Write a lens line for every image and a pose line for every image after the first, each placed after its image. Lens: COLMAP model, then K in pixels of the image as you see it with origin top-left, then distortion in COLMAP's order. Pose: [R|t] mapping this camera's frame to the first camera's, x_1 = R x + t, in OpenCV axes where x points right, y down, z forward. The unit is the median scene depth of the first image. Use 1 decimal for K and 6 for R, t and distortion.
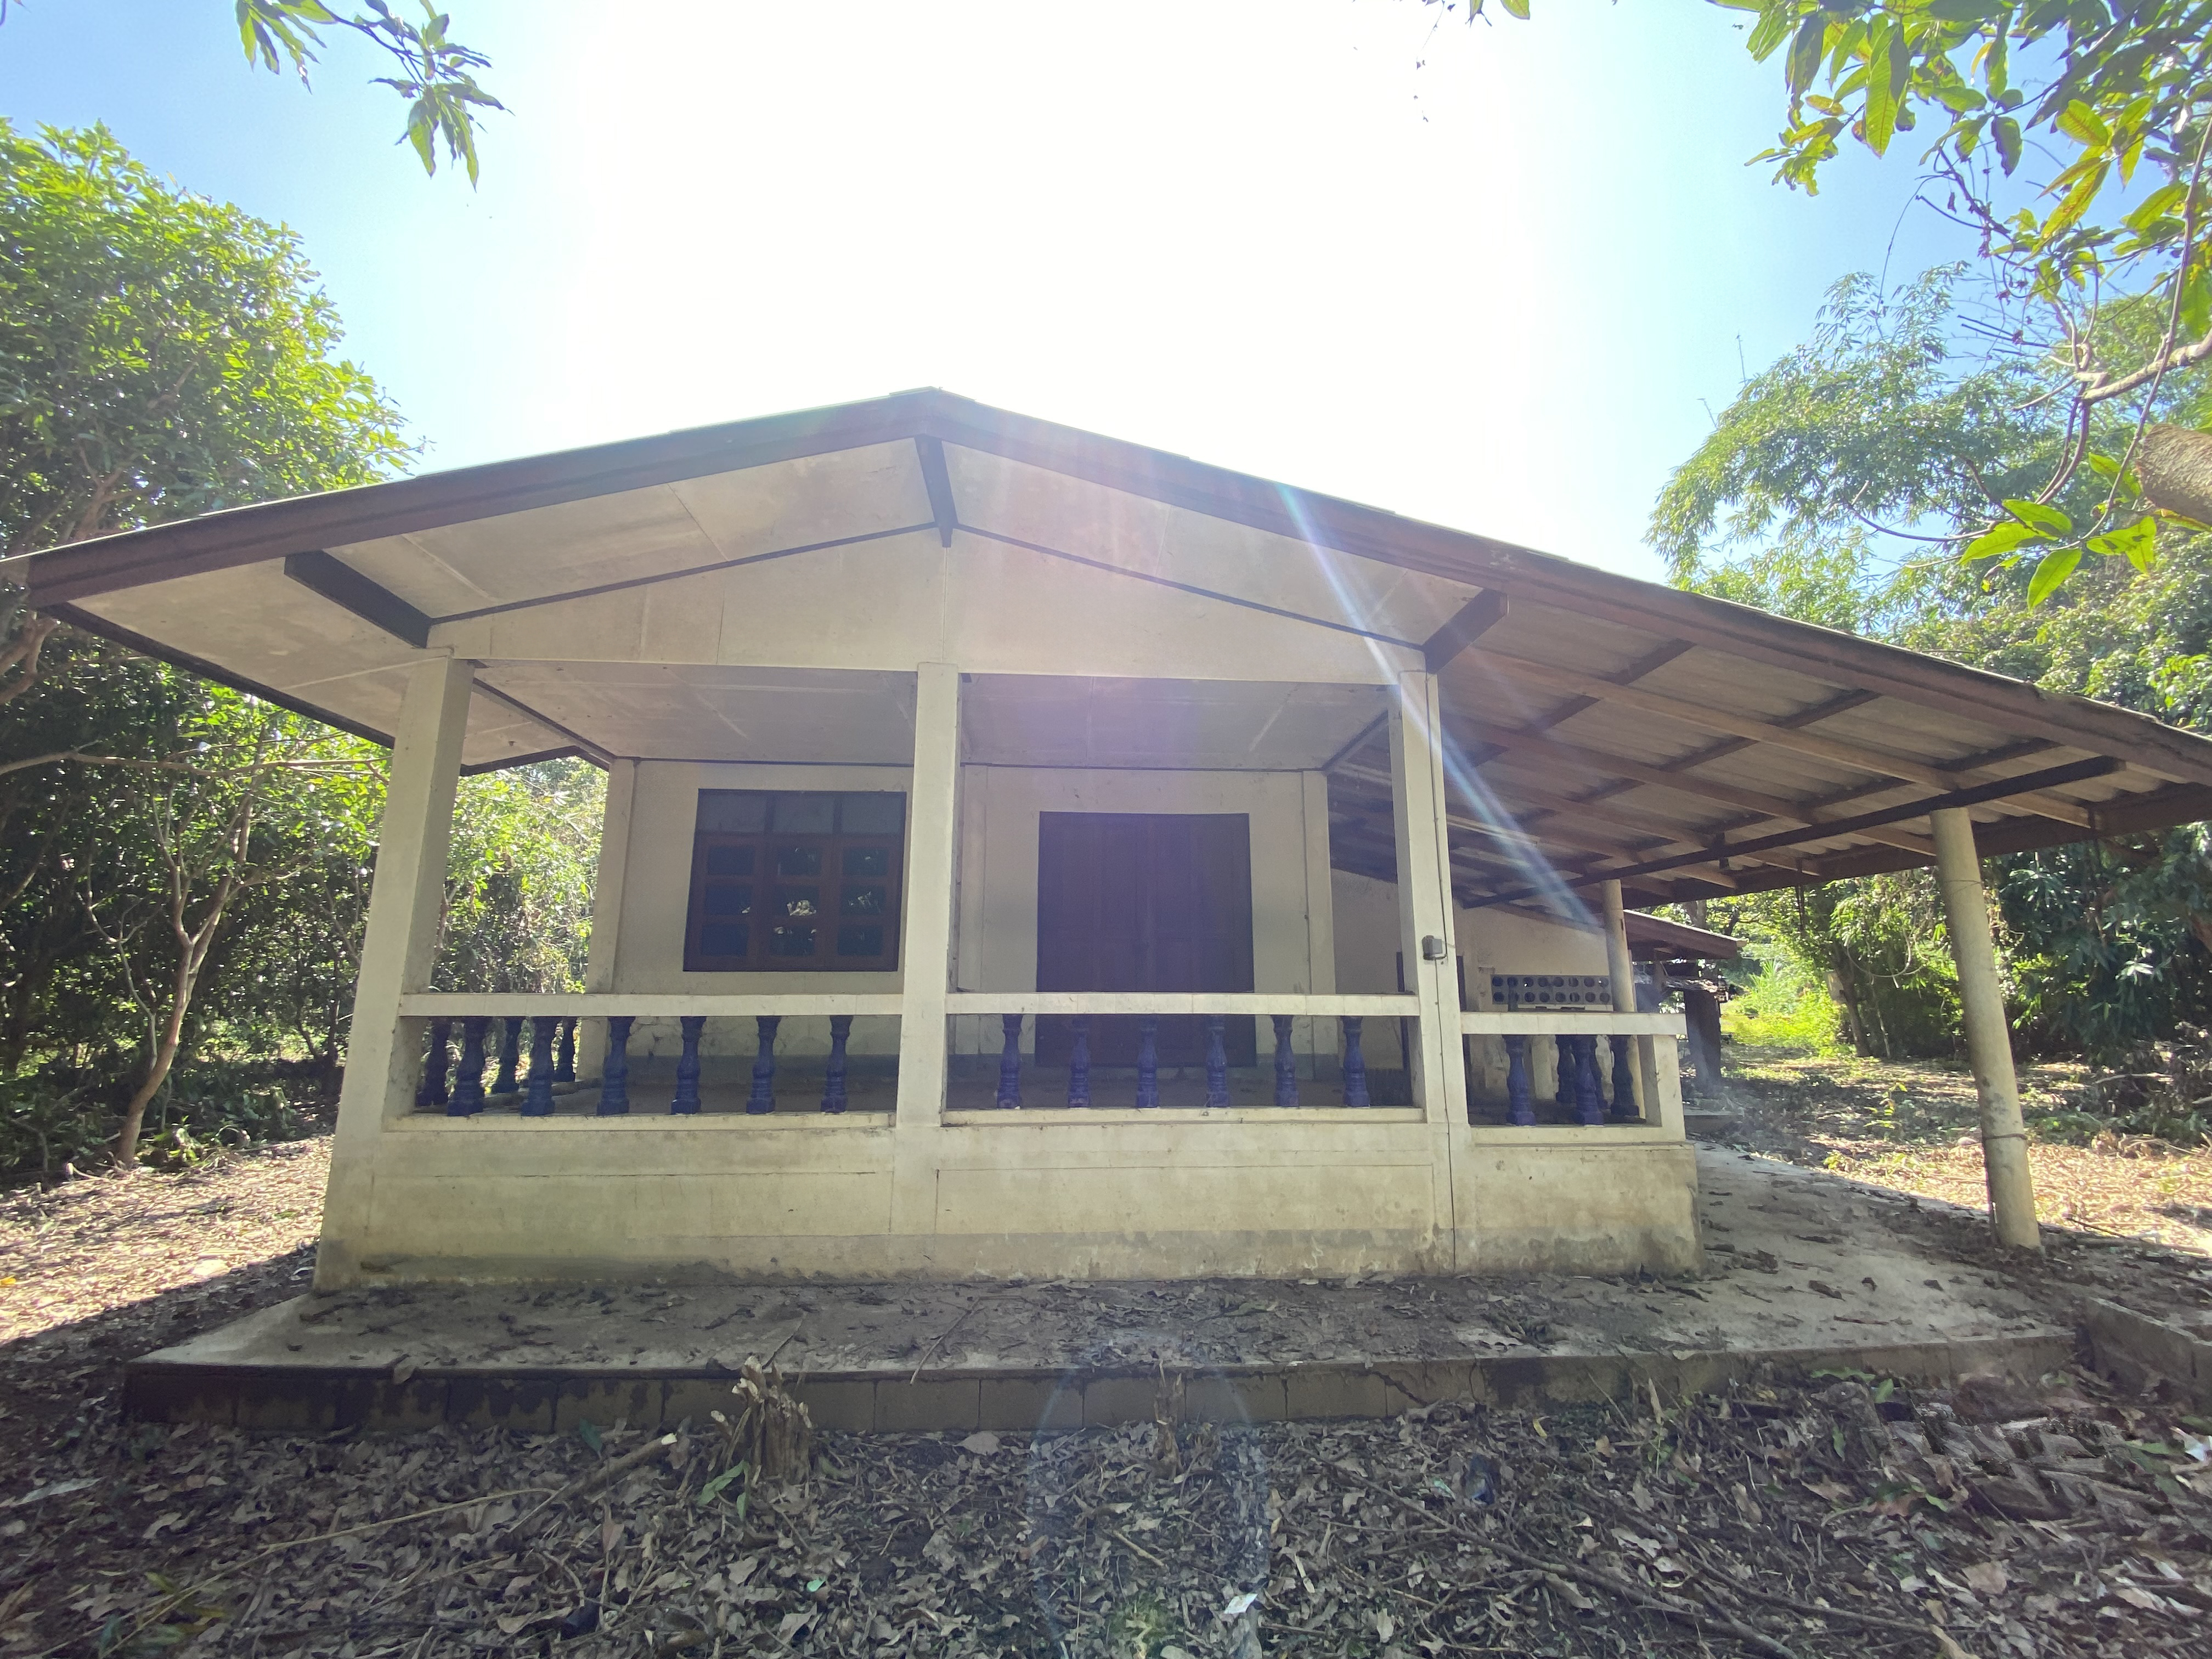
lens RADIAL K [[915.6, 0, 1106.0], [0, 915.6, 829.5], [0, 0, 1]] dist [-0.008899, -0.000132]
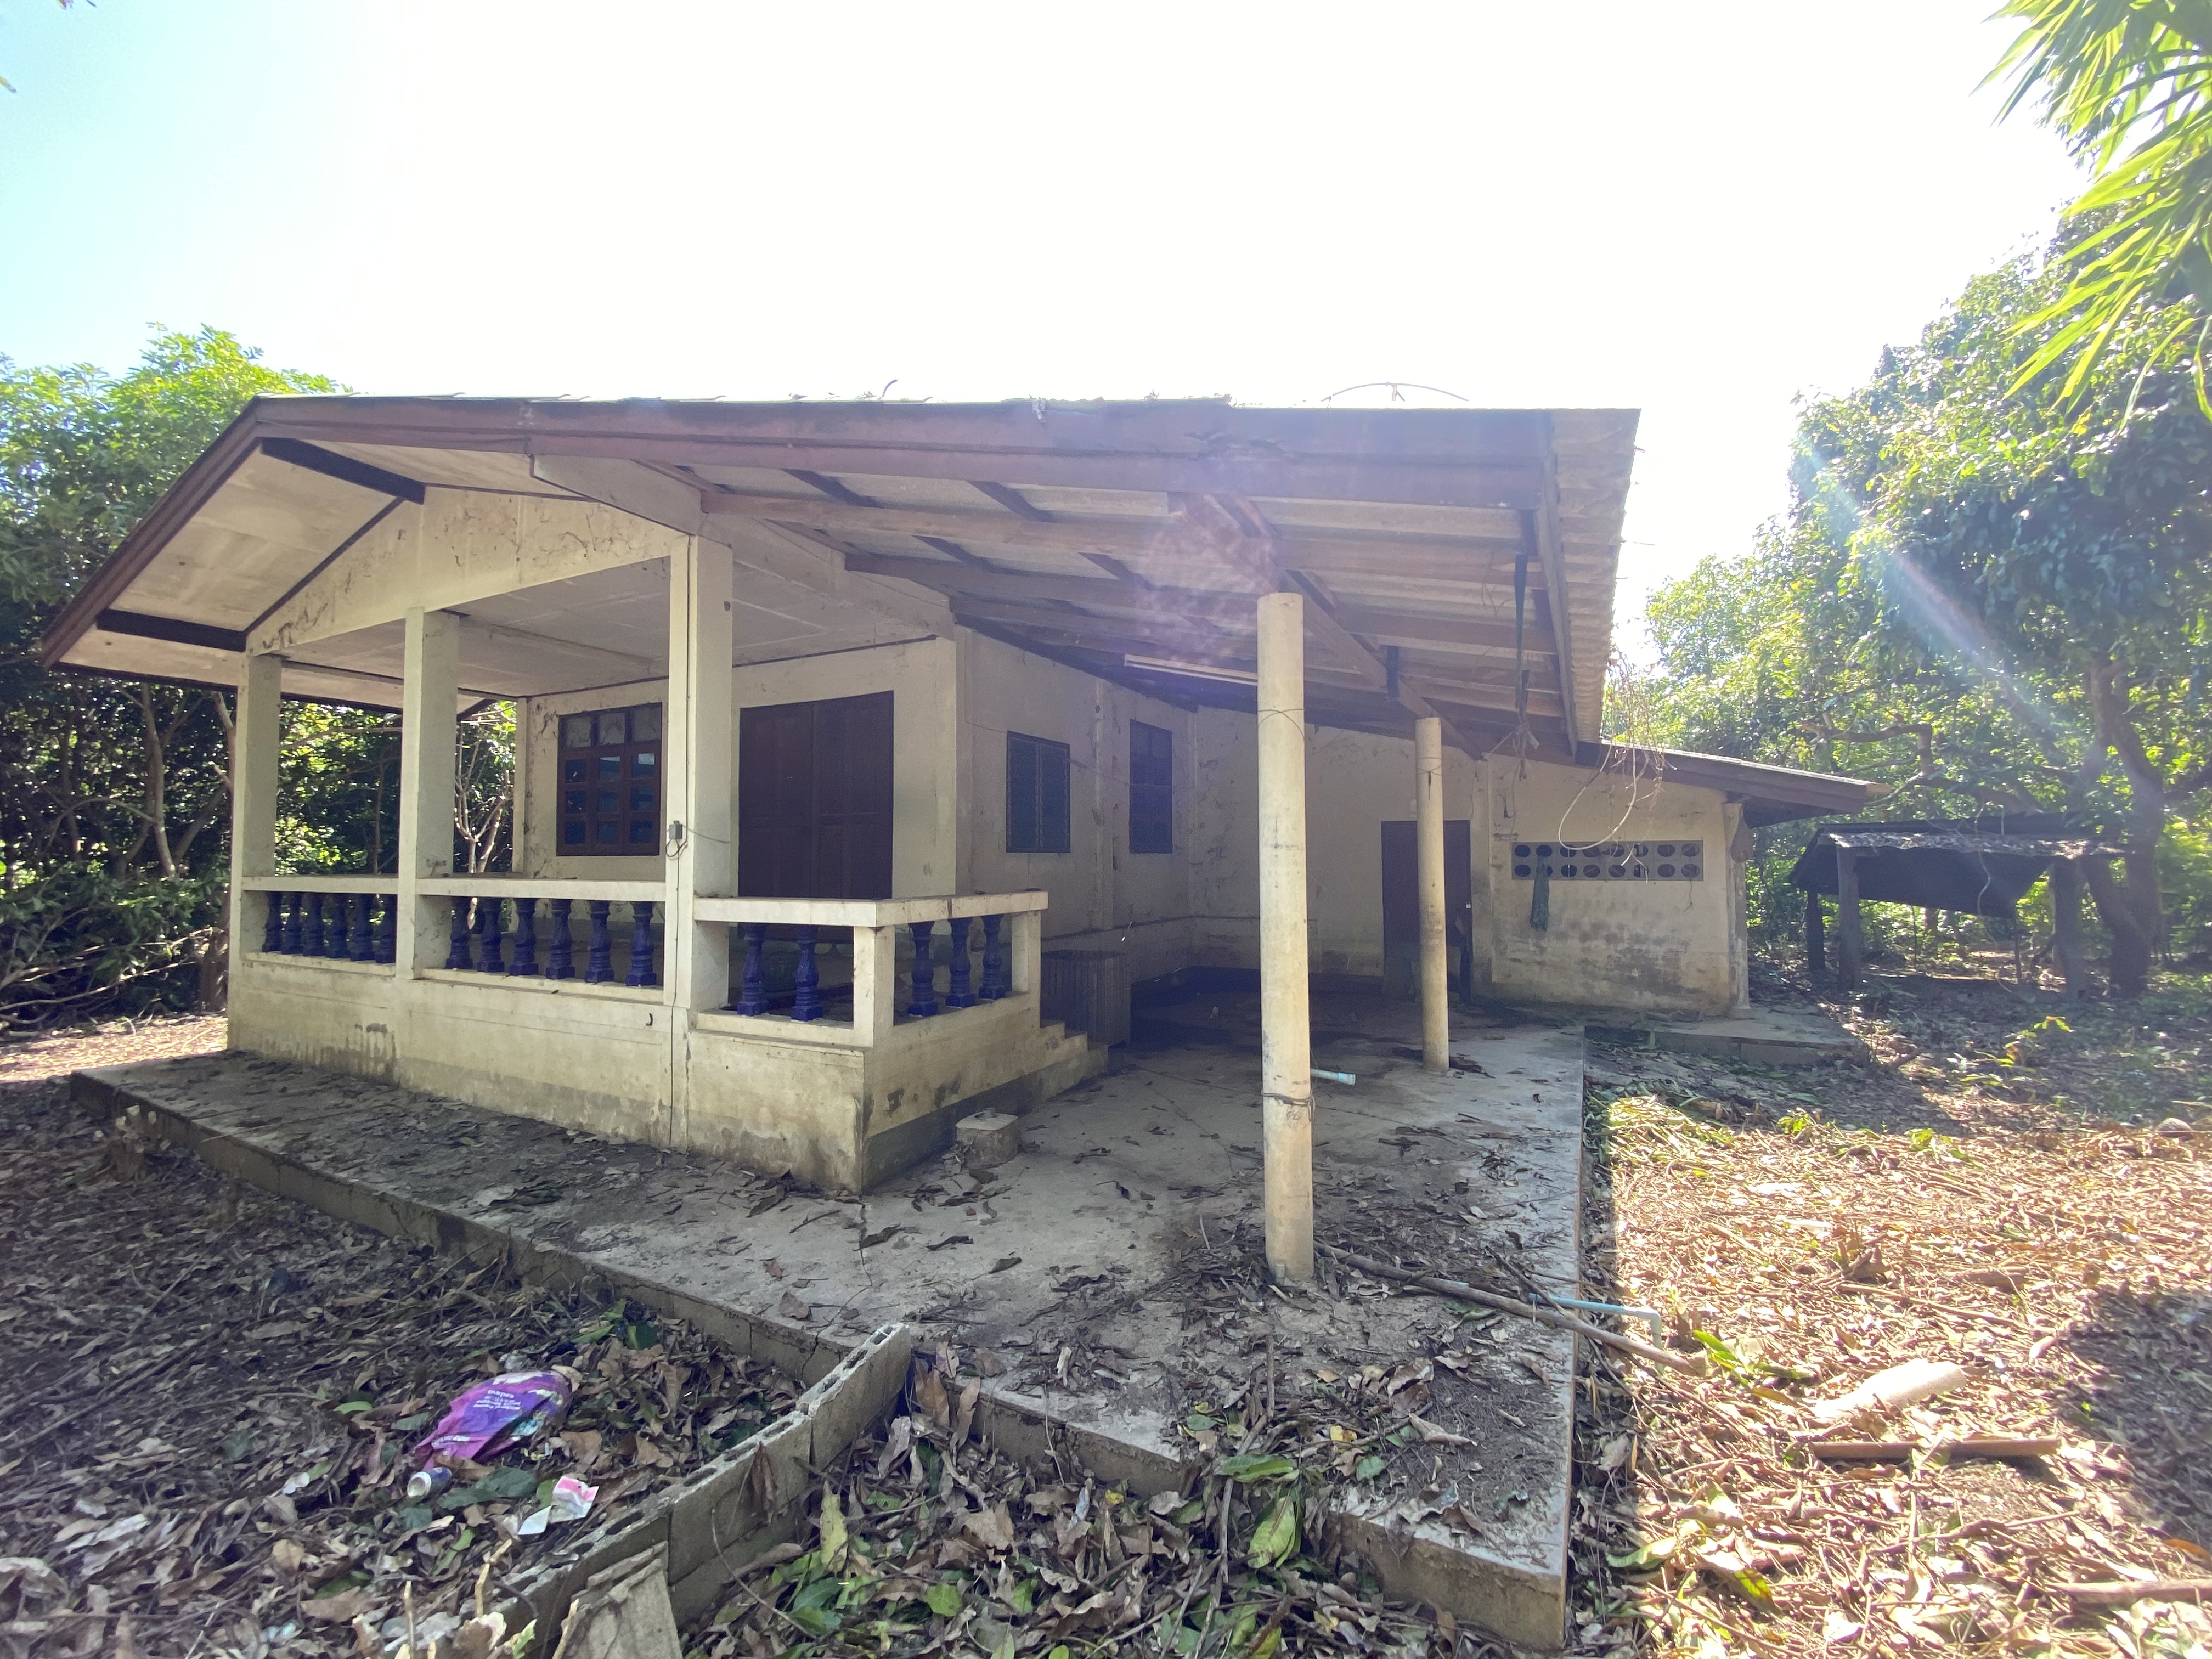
lens RADIAL K [[908.3, 0, 1106.0], [0, 908.3, 829.5], [0, 0, 1]] dist [-0.001182, -0.000269]
pose [[0.857251, -0.026218, -0.514232, 1.253186], [0.098830, 0.988512, 0.114355, 0.060856], [0.505326, -0.148853, 0.849993, 0.407719]]
